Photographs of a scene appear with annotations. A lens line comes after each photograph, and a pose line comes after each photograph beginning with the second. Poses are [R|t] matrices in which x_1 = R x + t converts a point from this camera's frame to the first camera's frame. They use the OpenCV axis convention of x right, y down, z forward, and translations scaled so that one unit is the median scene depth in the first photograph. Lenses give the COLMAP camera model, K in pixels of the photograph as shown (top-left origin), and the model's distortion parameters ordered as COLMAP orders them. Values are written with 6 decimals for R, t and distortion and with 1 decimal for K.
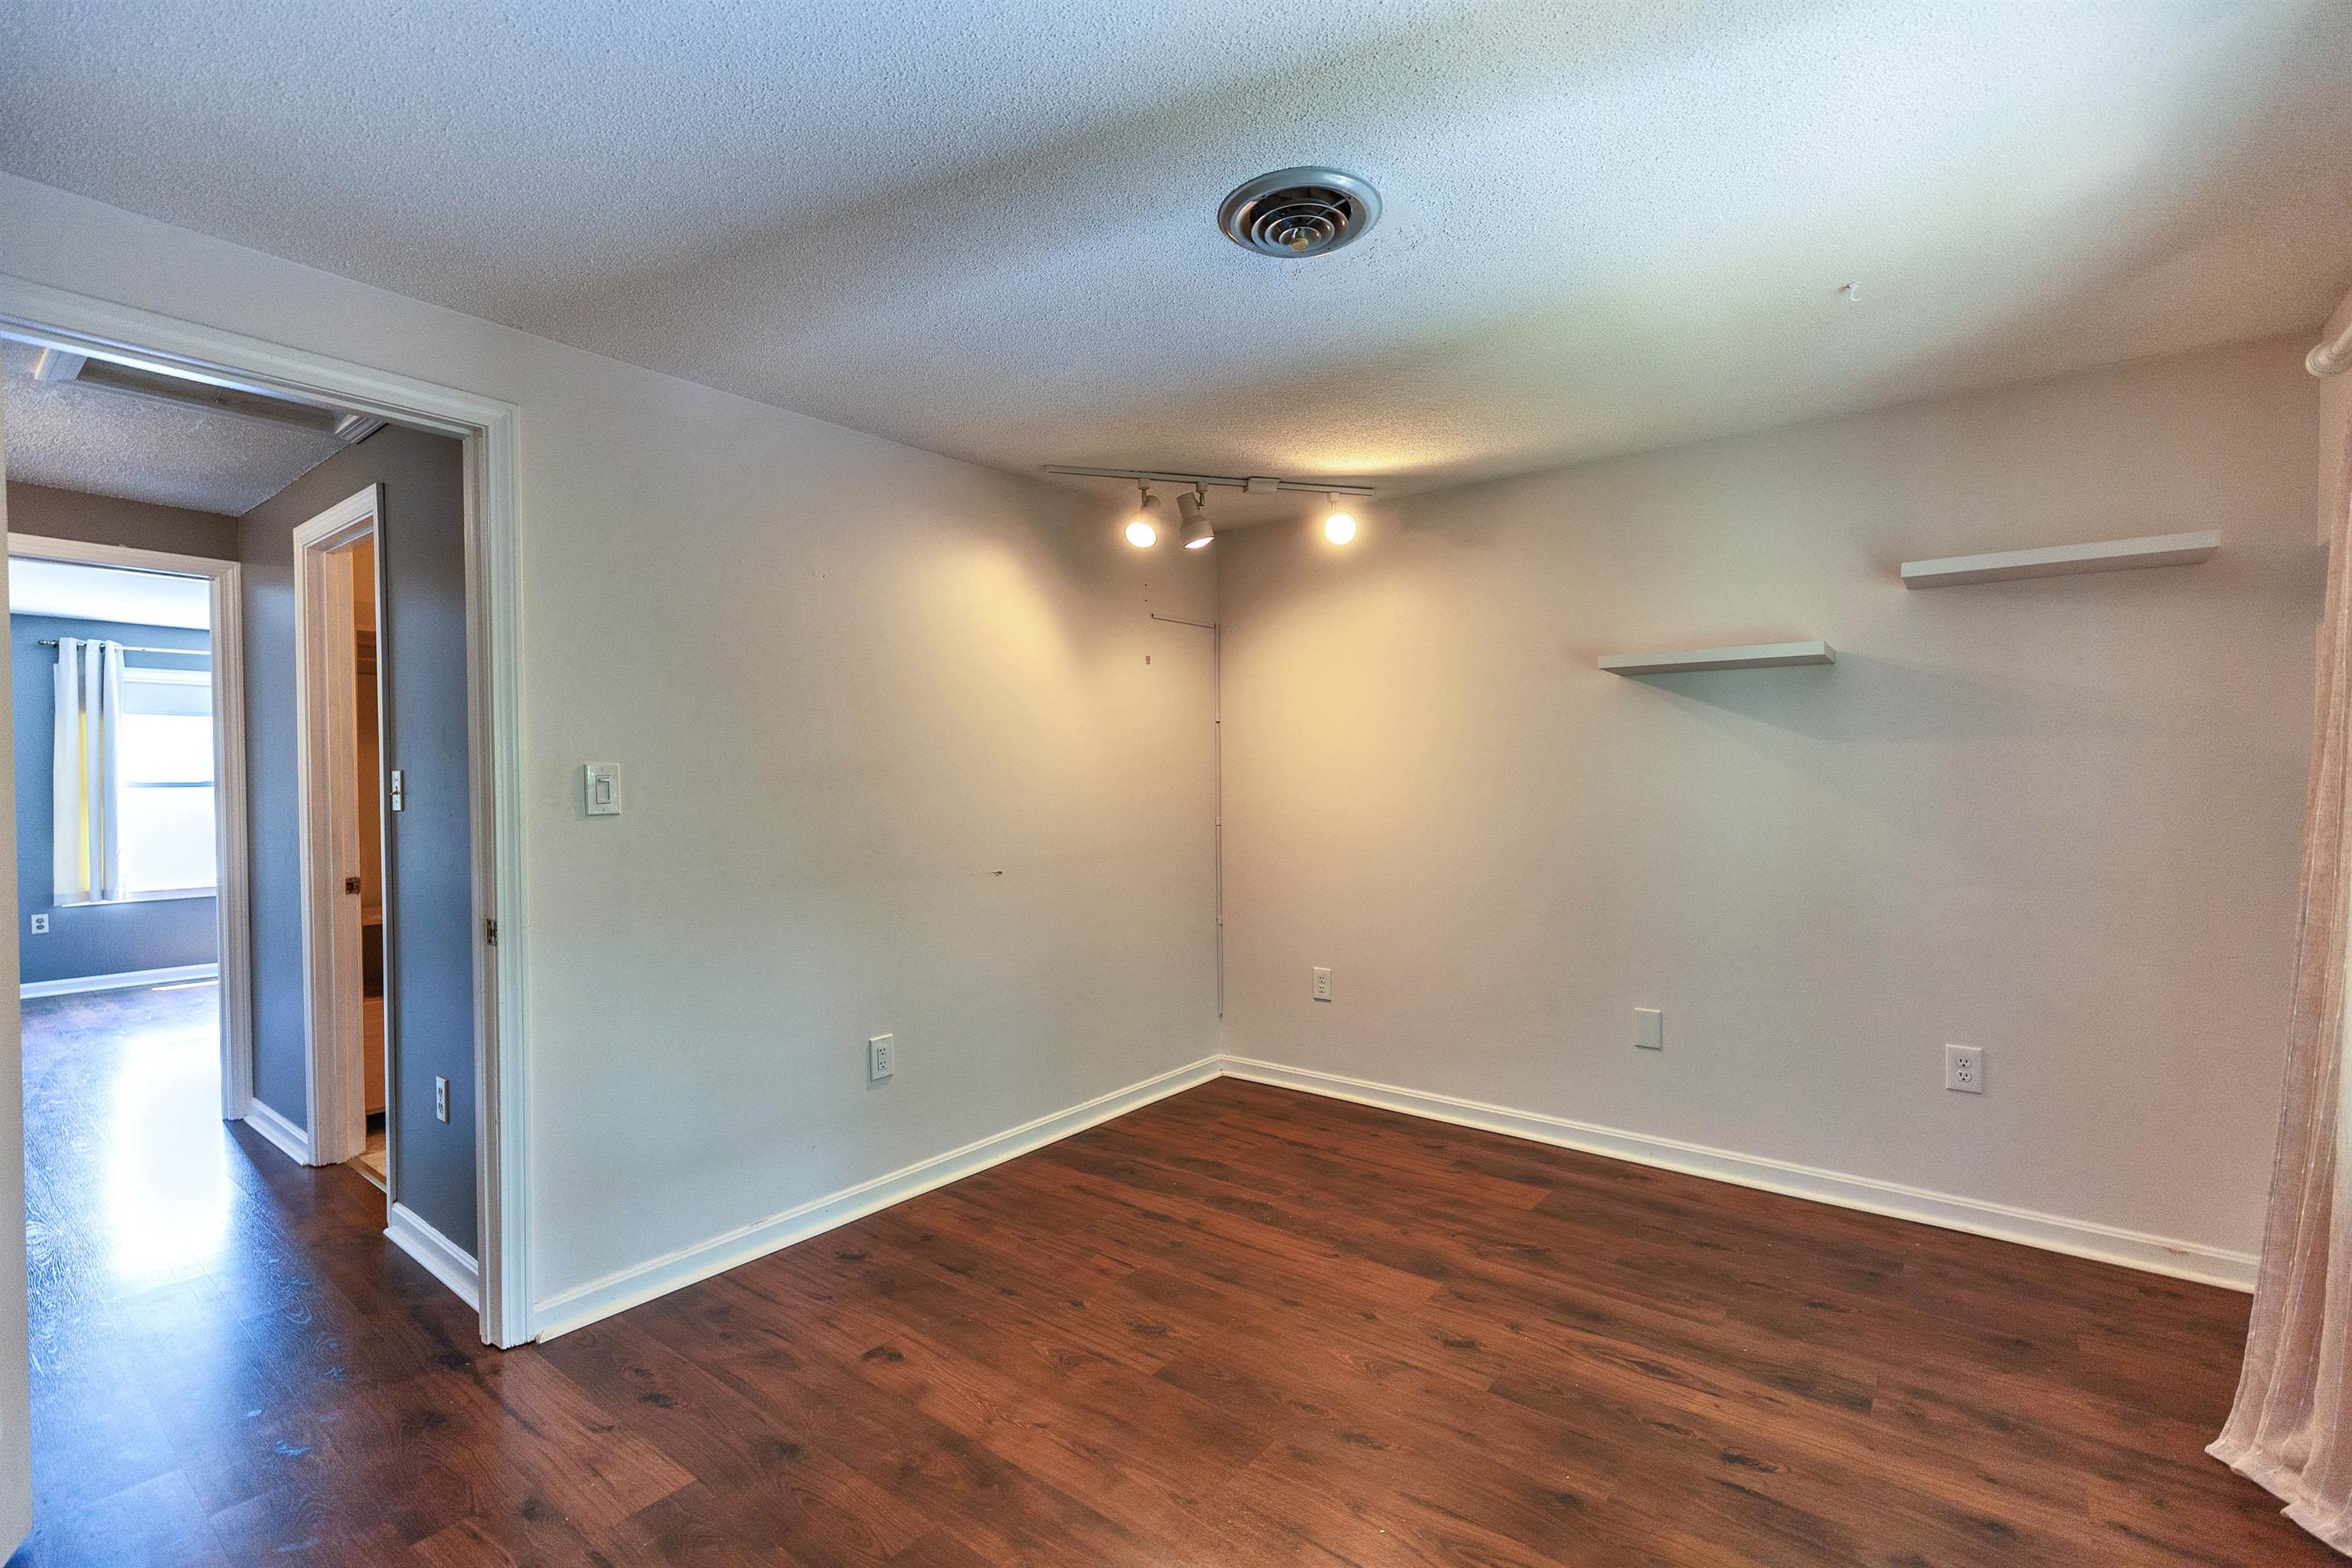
lens RADIAL K [[1033.6, 0, 1169.2], [0, 1033.6, 784.1], [0, 0, 1]] dist [-0.001176, -0.000436]
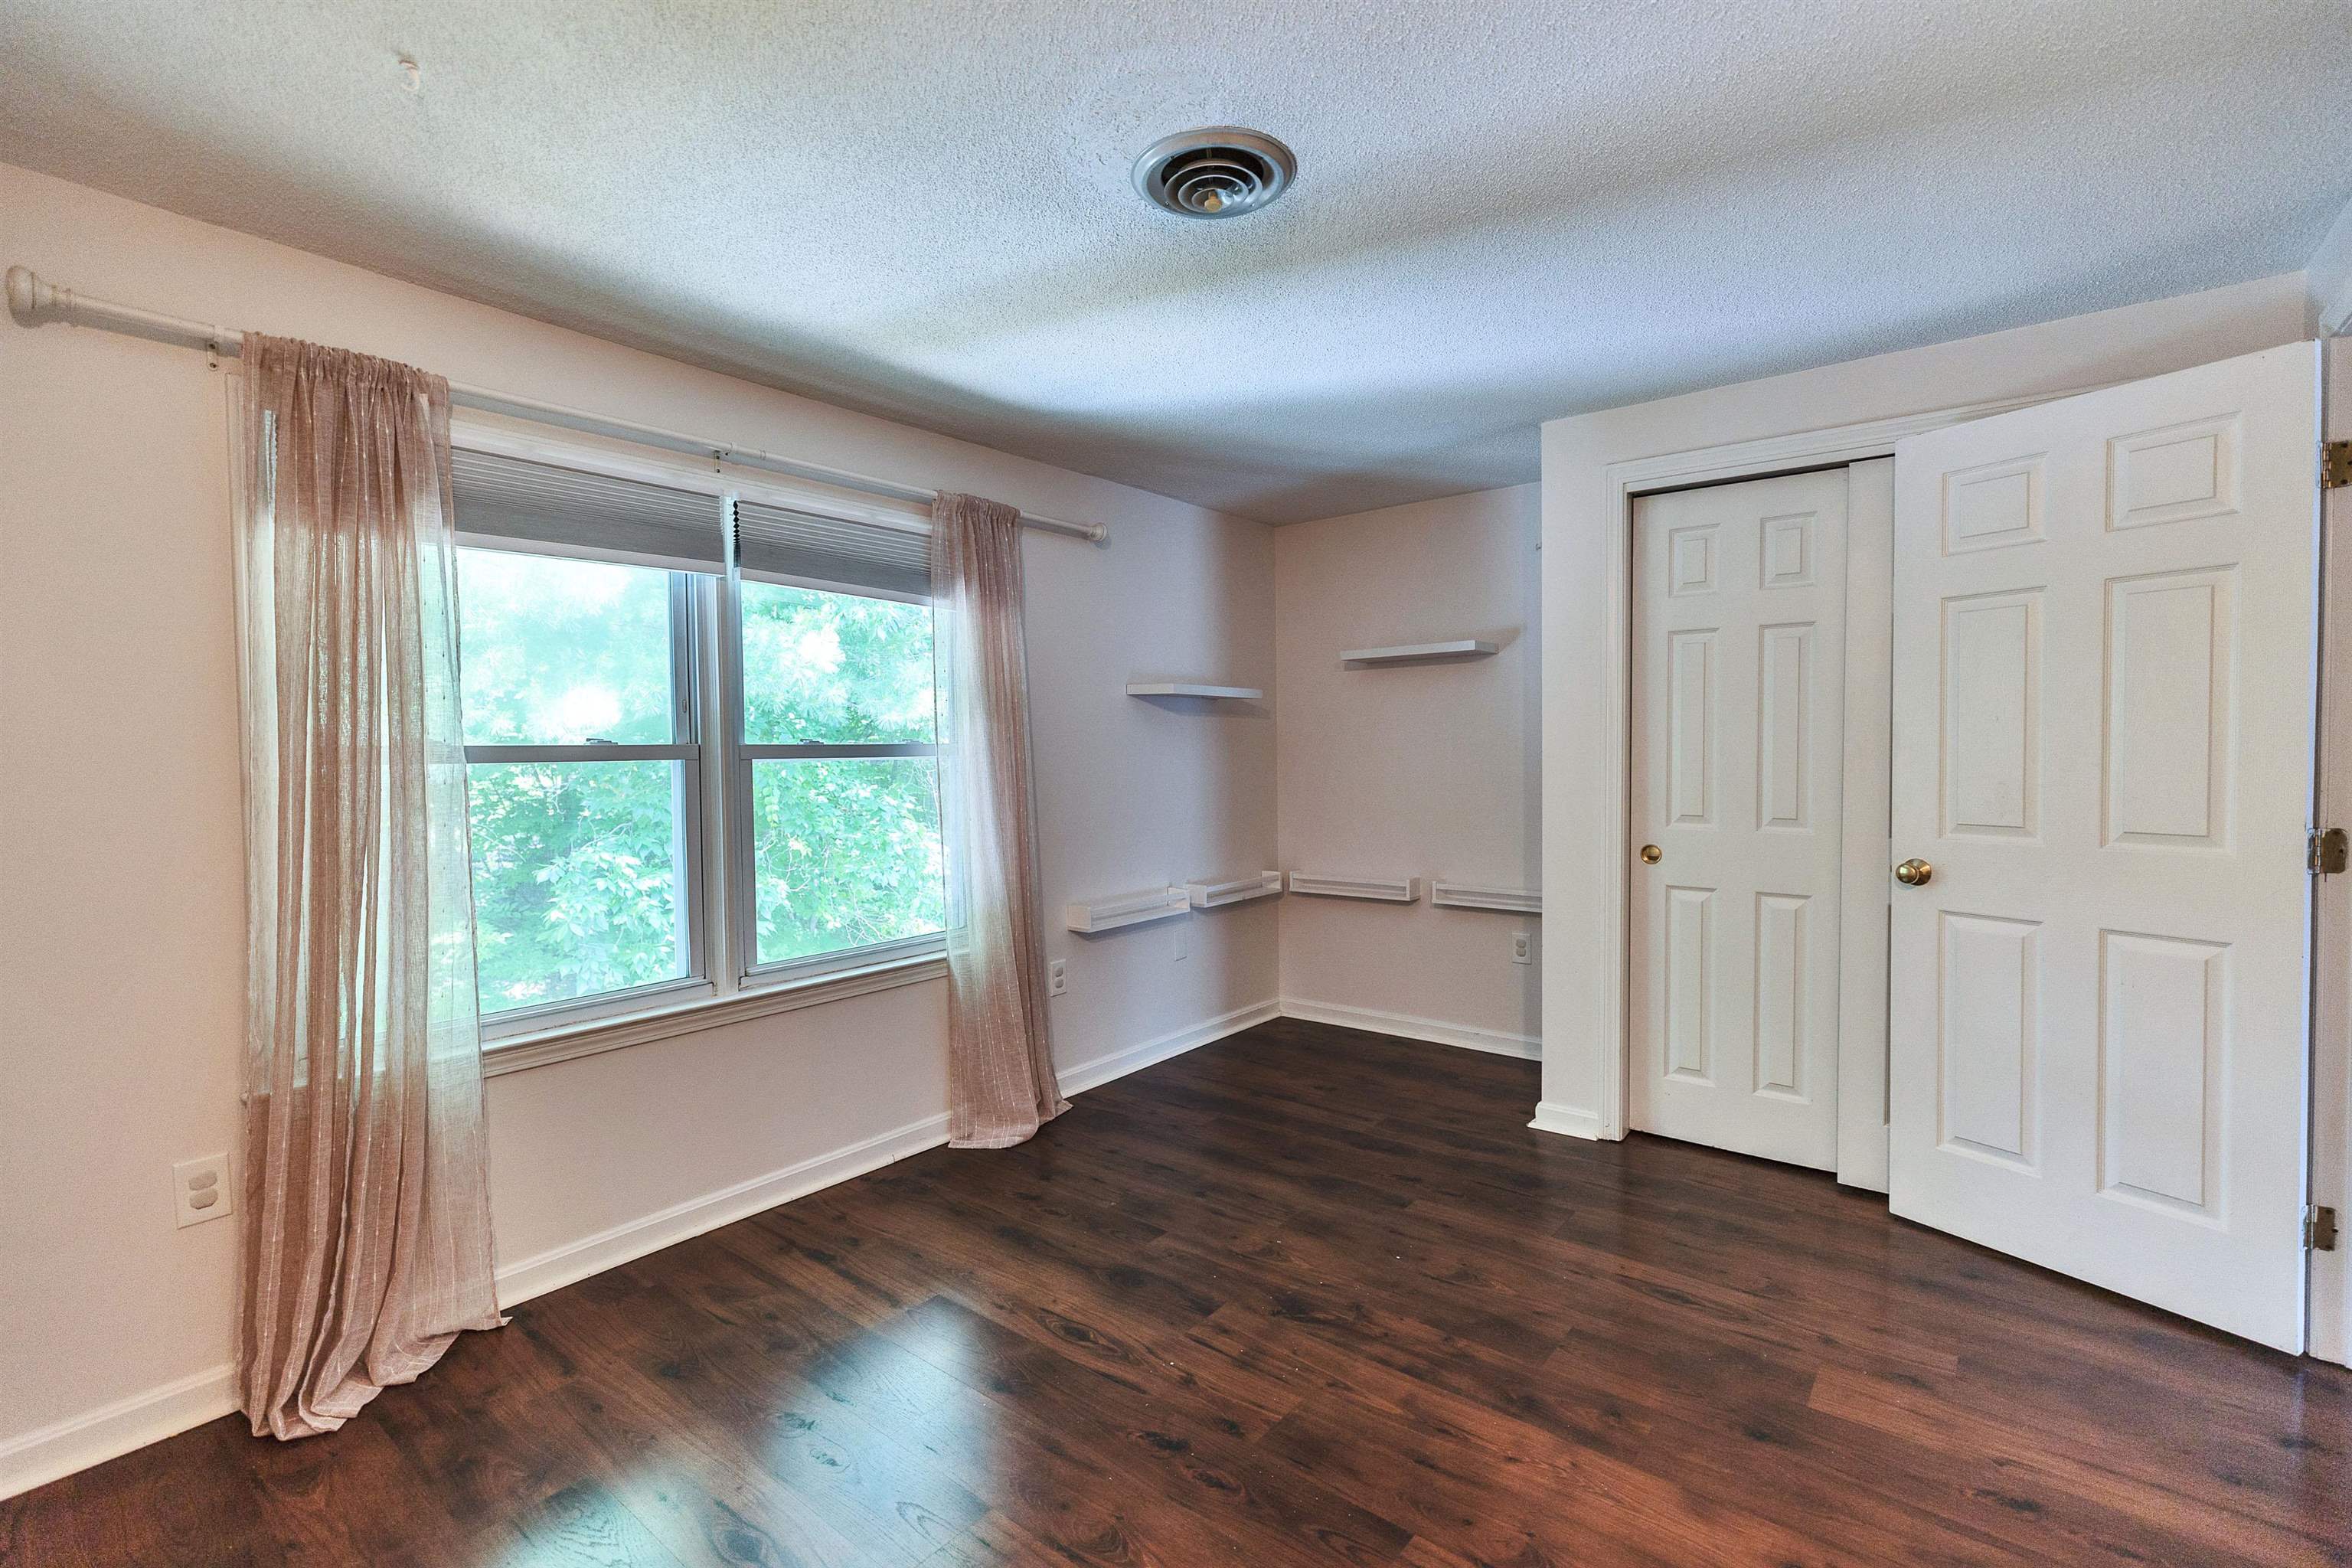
lens RADIAL K [[1057.0, 0, 1177.5], [0, 1057.0, 776.4], [0, 0, 1]] dist [0.009136, -0.000618]
pose [[-0.999862, 0.016479, 0.001927, 0.118420], [0.016533, 0.999337, 0.032429, -0.010380], [-0.001392, 0.032457, -0.999472, 1.428798]]
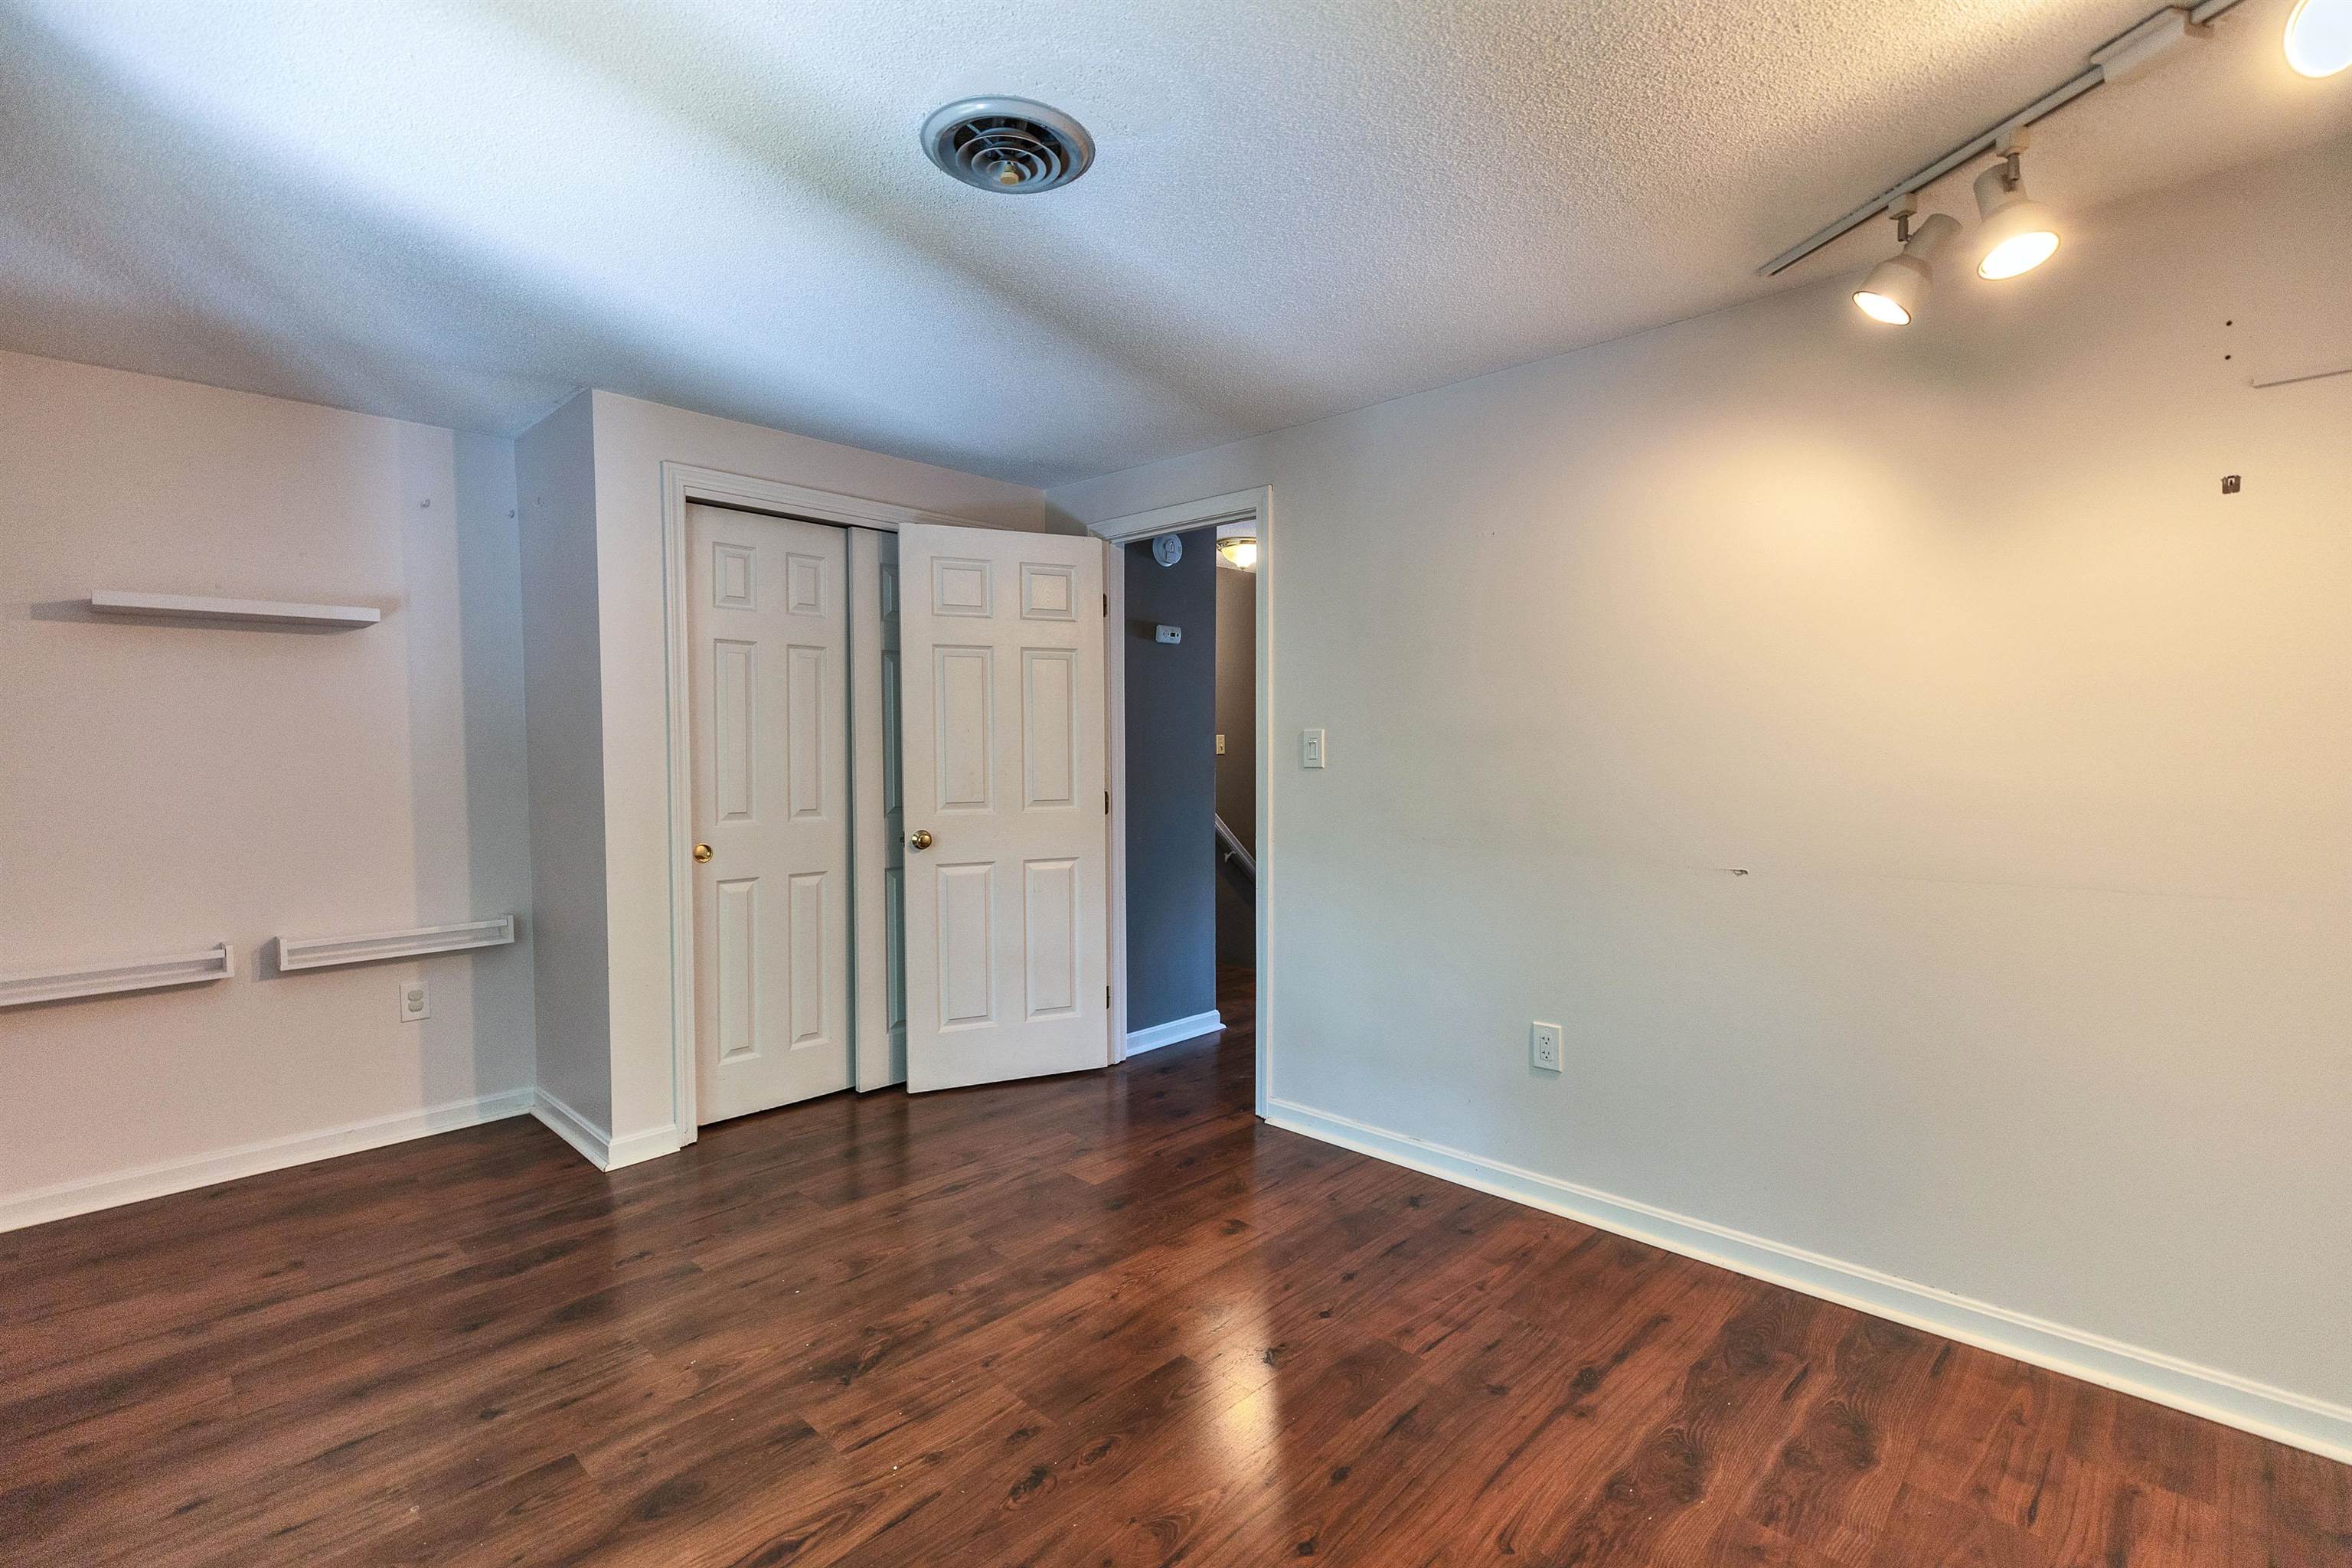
lens RADIAL K [[1057.0, 0, 1177.5], [0, 1057.0, 776.4], [0, 0, 1]] dist [0.009136, -0.000618]
pose [[-0.090819, 0.034193, -0.995280, 0.779826], [-0.001035, 0.999407, 0.034429, -0.006788], [0.995867, 0.004157, -0.090730, 0.878989]]
